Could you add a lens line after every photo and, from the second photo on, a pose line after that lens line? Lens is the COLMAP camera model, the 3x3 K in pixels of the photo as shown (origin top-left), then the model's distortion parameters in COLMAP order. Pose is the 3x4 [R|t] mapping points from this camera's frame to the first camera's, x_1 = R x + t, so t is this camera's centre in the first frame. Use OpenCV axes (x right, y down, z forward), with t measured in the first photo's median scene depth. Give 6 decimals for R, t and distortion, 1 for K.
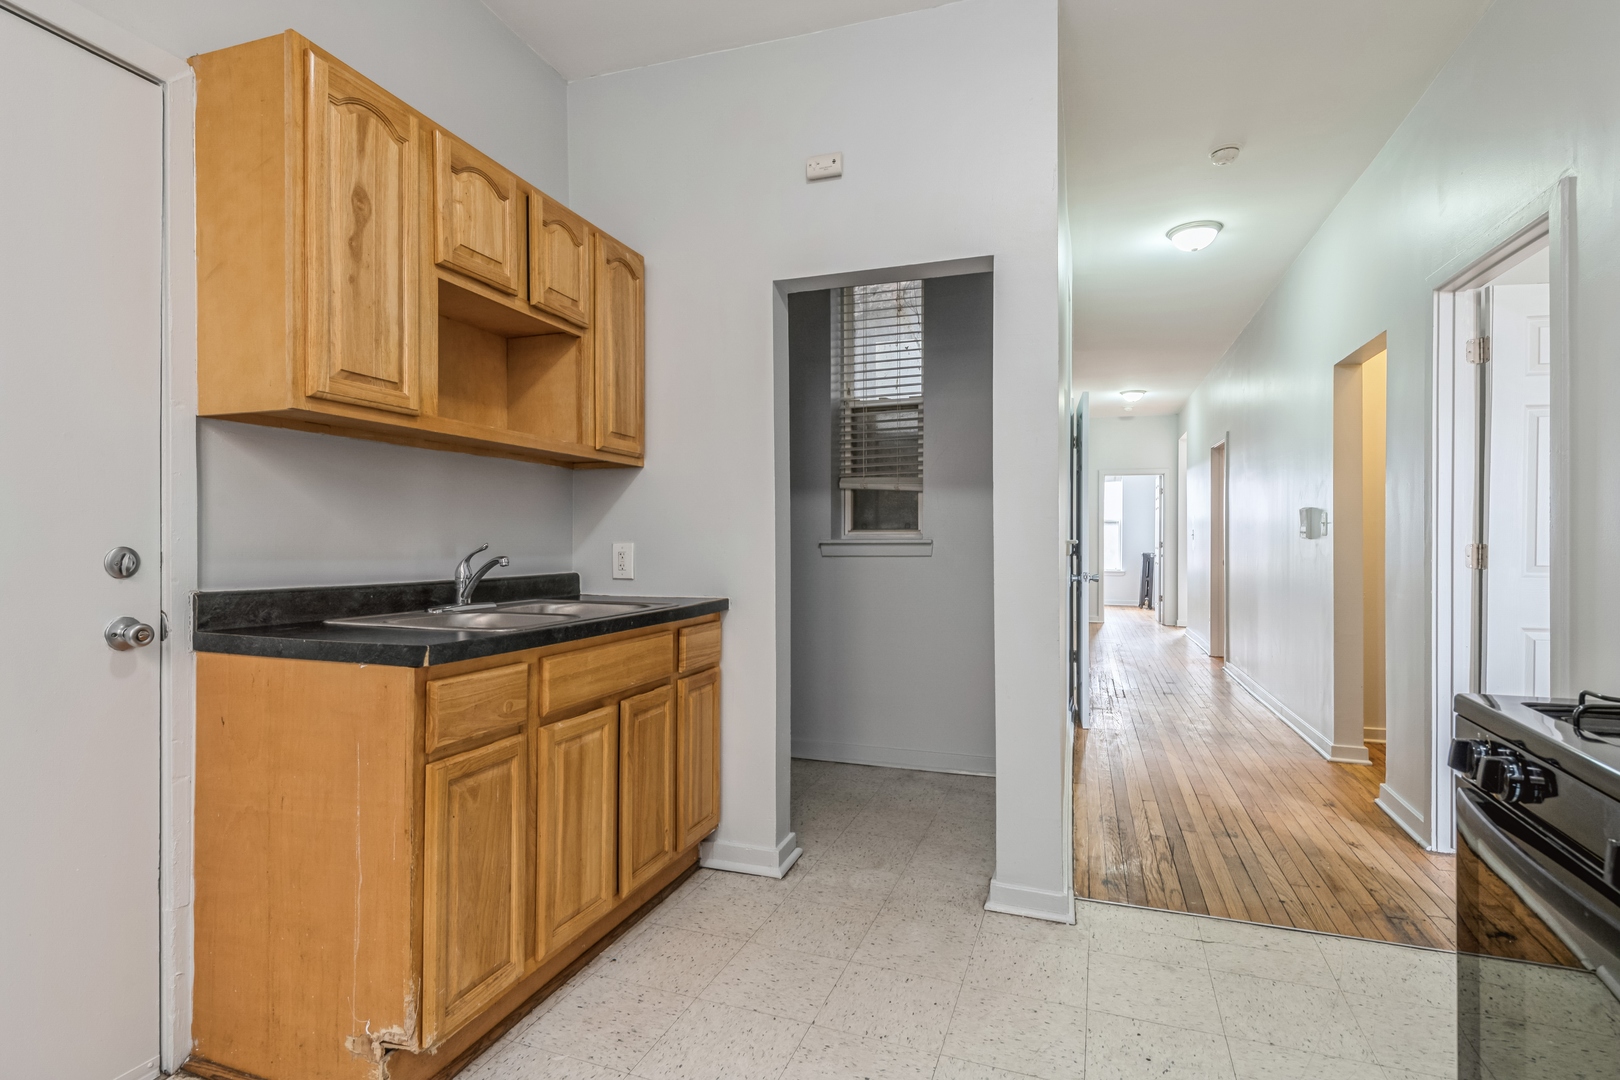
lens RADIAL K [[813.3, 0, 789.7], [0, 813.3, 545.2], [0, 0, 1]] dist [0.008078, -0.000175]
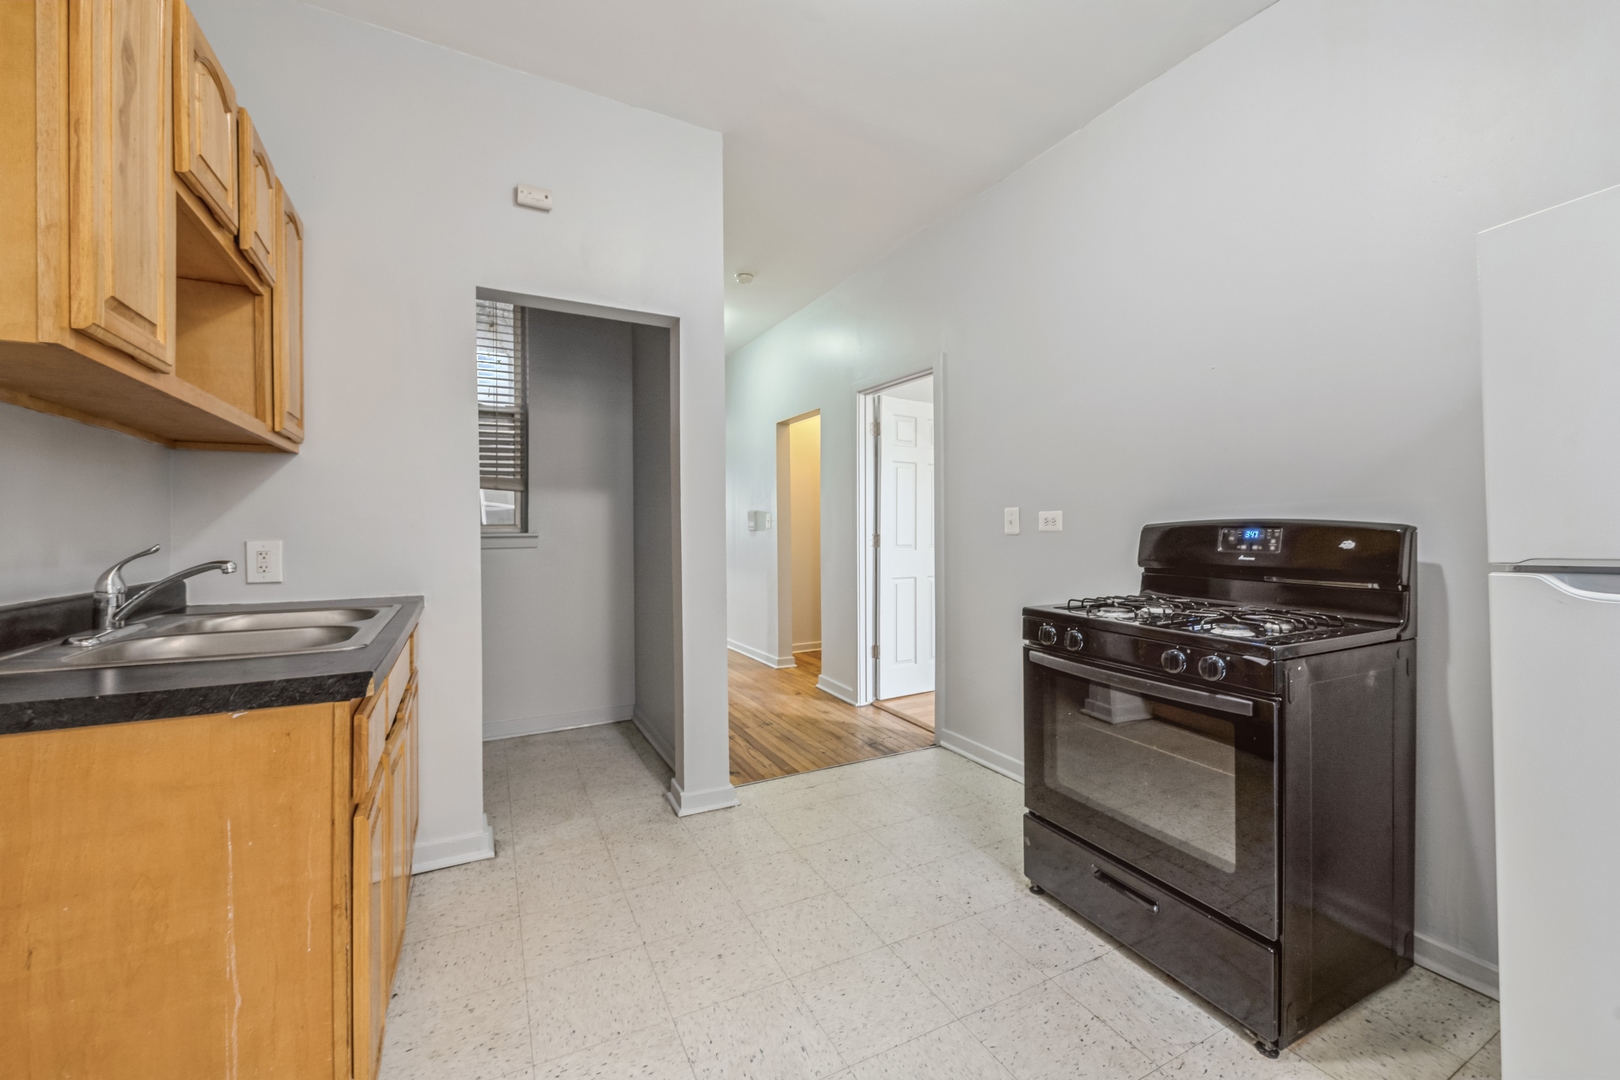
lens RADIAL K [[649.0, 0, 821.2], [0, 649.0, 531.7], [0, 0, 1]] dist [0.001006, -0.002943]
pose [[0.667152, -0.005588, 0.744900, -0.343921], [0.008705, 0.999962, -0.000295, -0.007165], [-0.744870, 0.006681, 0.667176, 0.120144]]
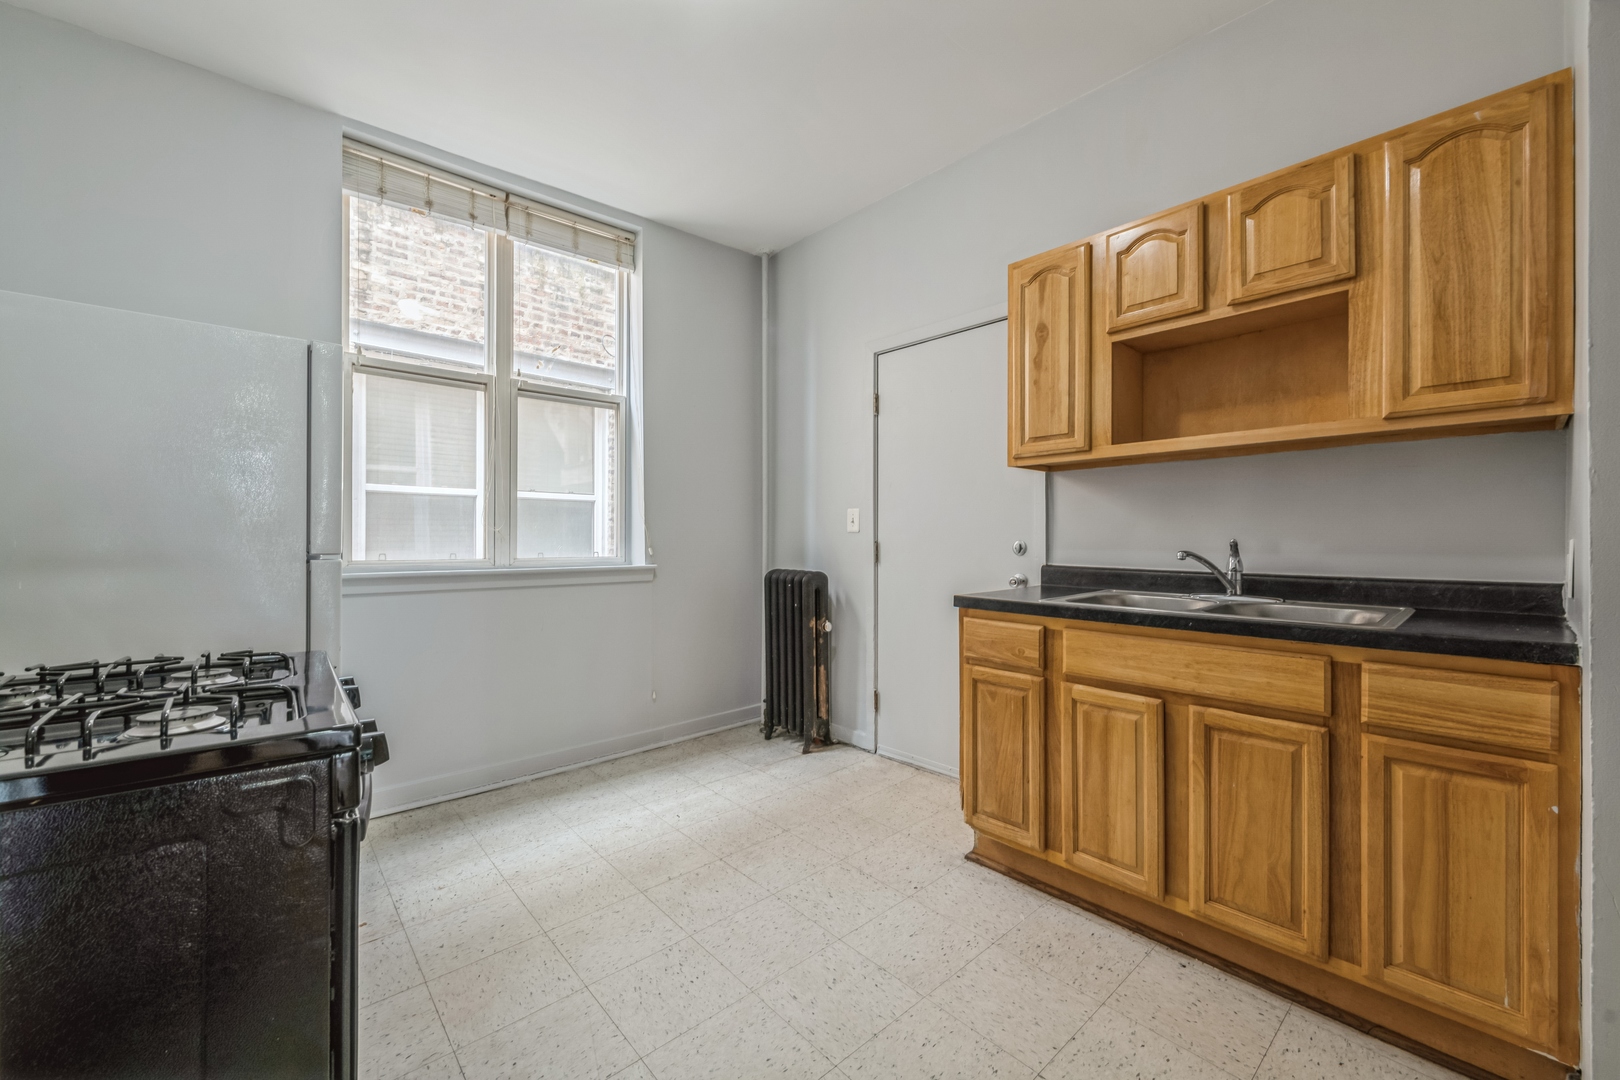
lens RADIAL K [[649.0, 0, 821.2], [0, 649.0, 531.7], [0, 0, 1]] dist [0.001006, -0.002943]
pose [[-0.468304, -0.006456, -0.883544, 0.532858], [-0.001192, 0.999977, -0.006674, -0.004718], [0.883566, -0.002072, -0.468301, 0.772092]]
